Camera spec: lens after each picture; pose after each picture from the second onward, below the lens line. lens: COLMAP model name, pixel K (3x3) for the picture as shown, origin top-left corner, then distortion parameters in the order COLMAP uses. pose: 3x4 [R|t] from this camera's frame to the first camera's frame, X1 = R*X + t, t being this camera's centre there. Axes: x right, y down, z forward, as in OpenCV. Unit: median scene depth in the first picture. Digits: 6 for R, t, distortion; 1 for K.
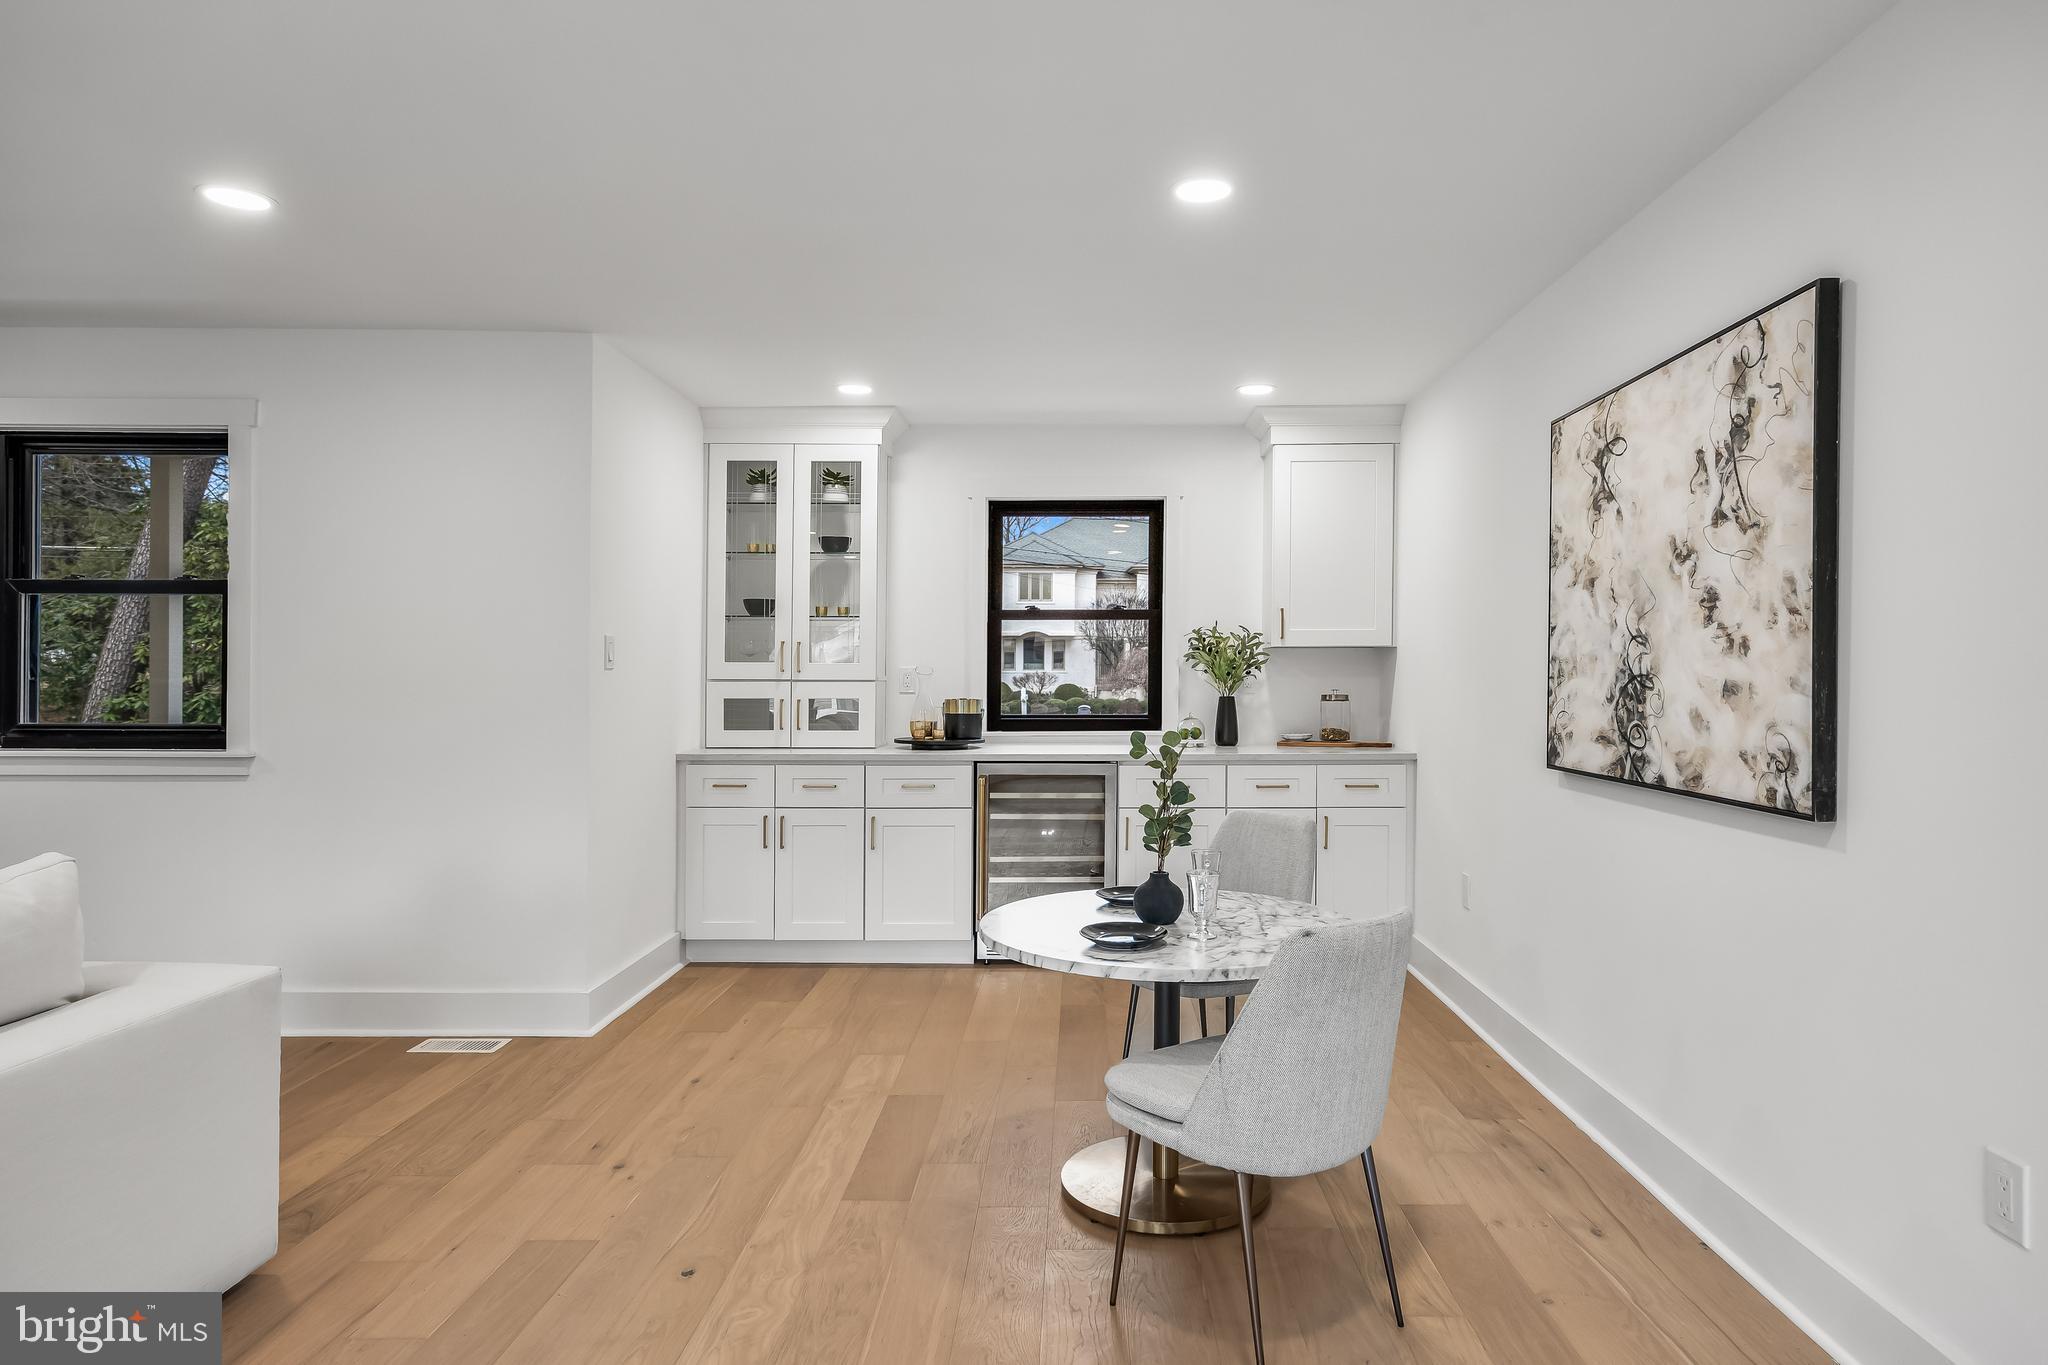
lens RADIAL K [[1239.8, 0, 1026.5], [0, 1239.8, 689.6], [0, 0, 1]] dist [-0.000536, -0.000314]
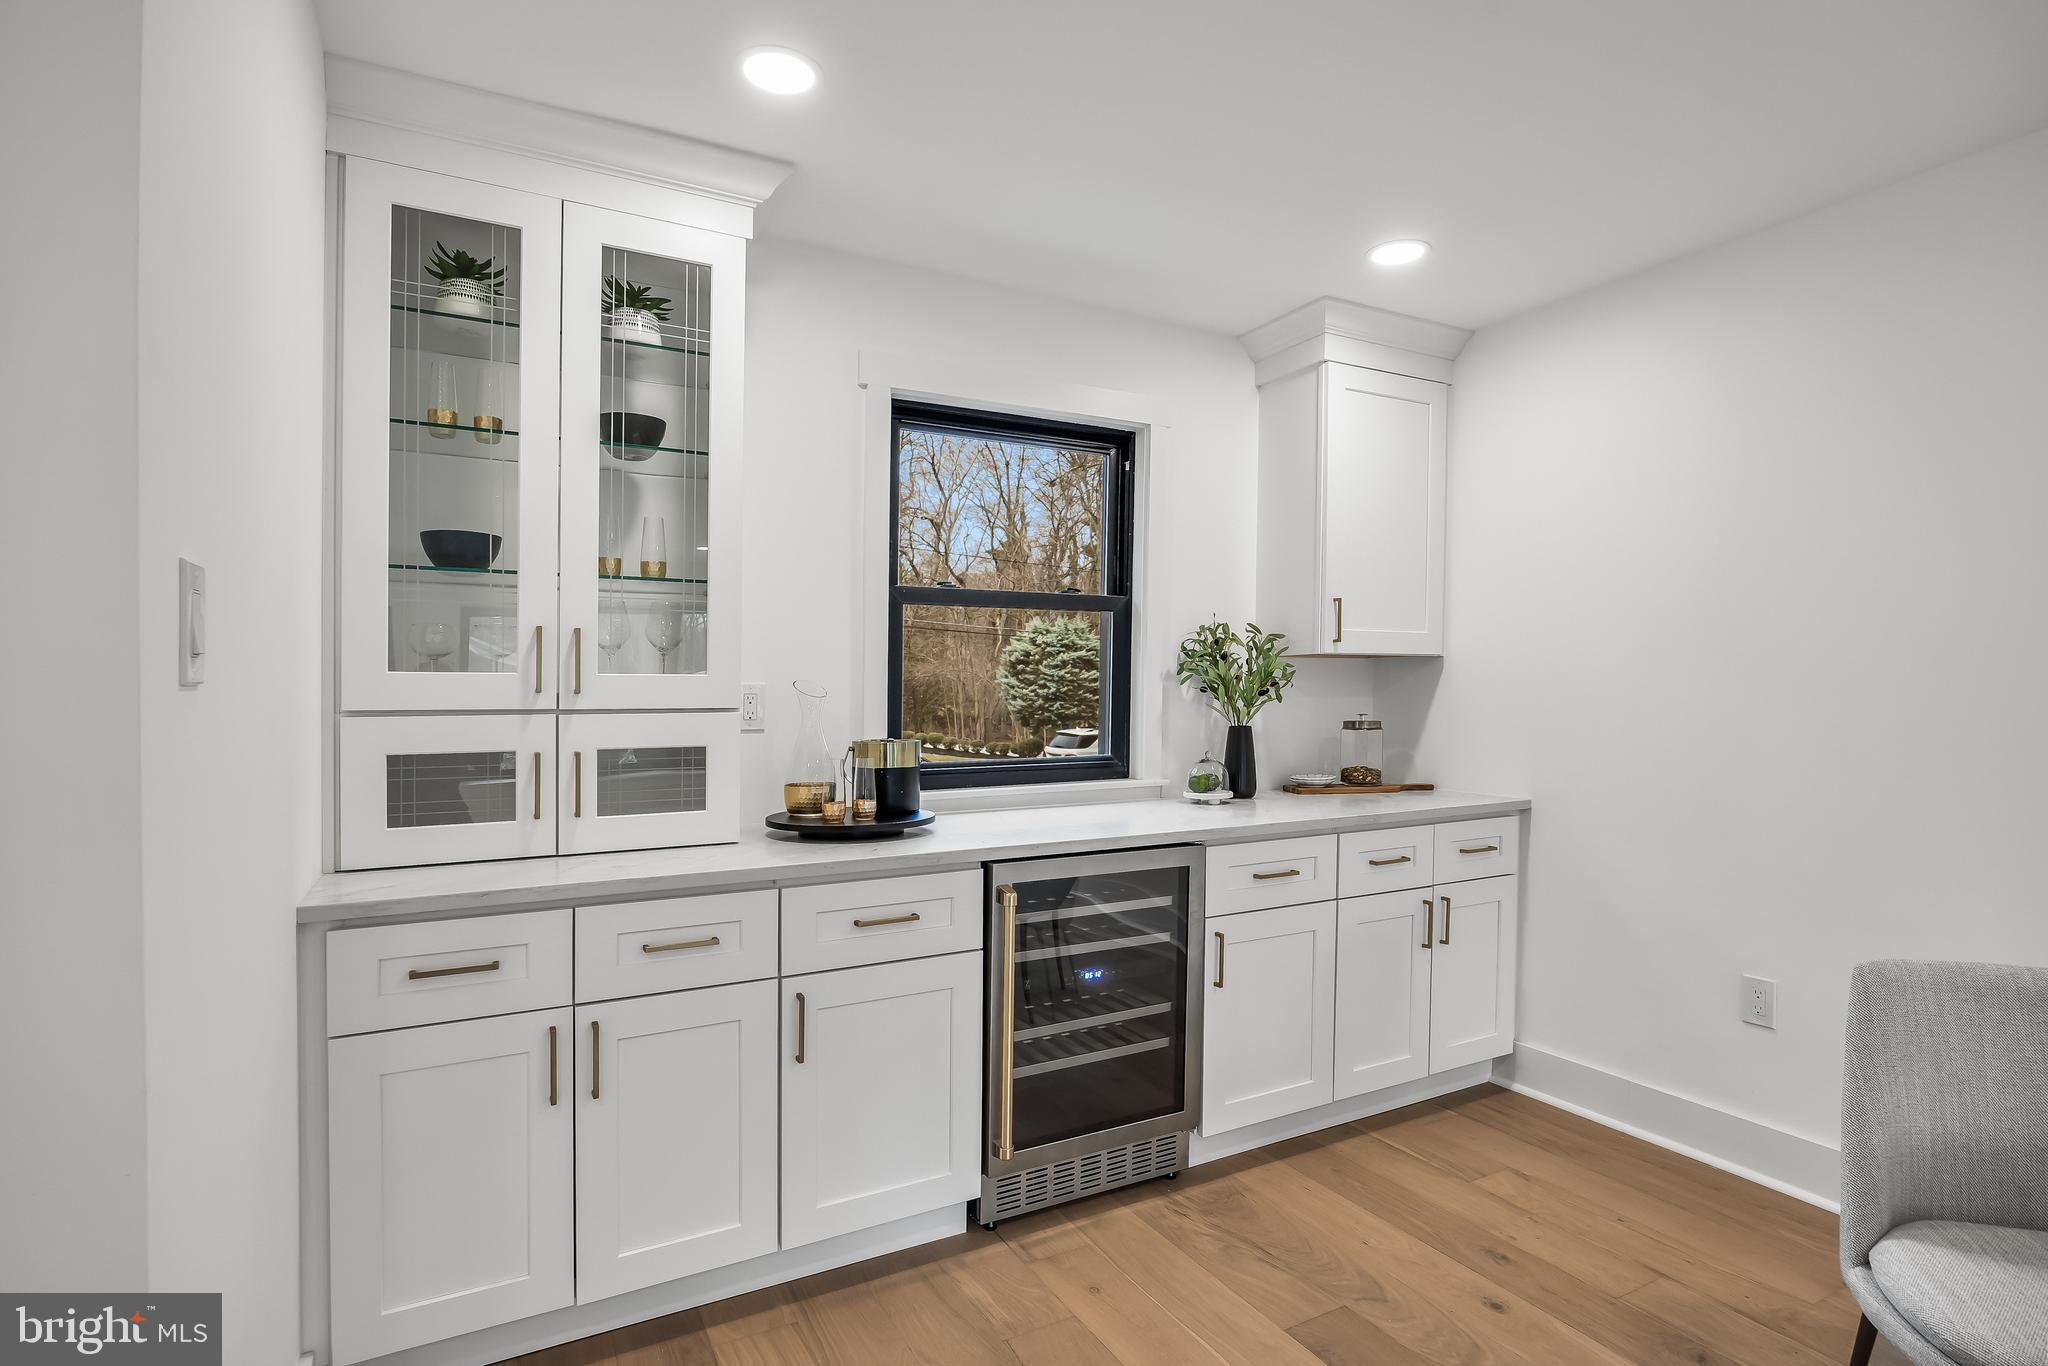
lens RADIAL K [[1033.5, 0, 998.3], [0, 1033.5, 715.5], [0, 0, 1]] dist [-0.012985, 0.000982]
pose [[0.859672, -0.014844, 0.510631, -0.245042], [0.012546, 0.999890, 0.007946, -0.006853], [-0.510693, -0.000425, 0.859763, 0.584209]]
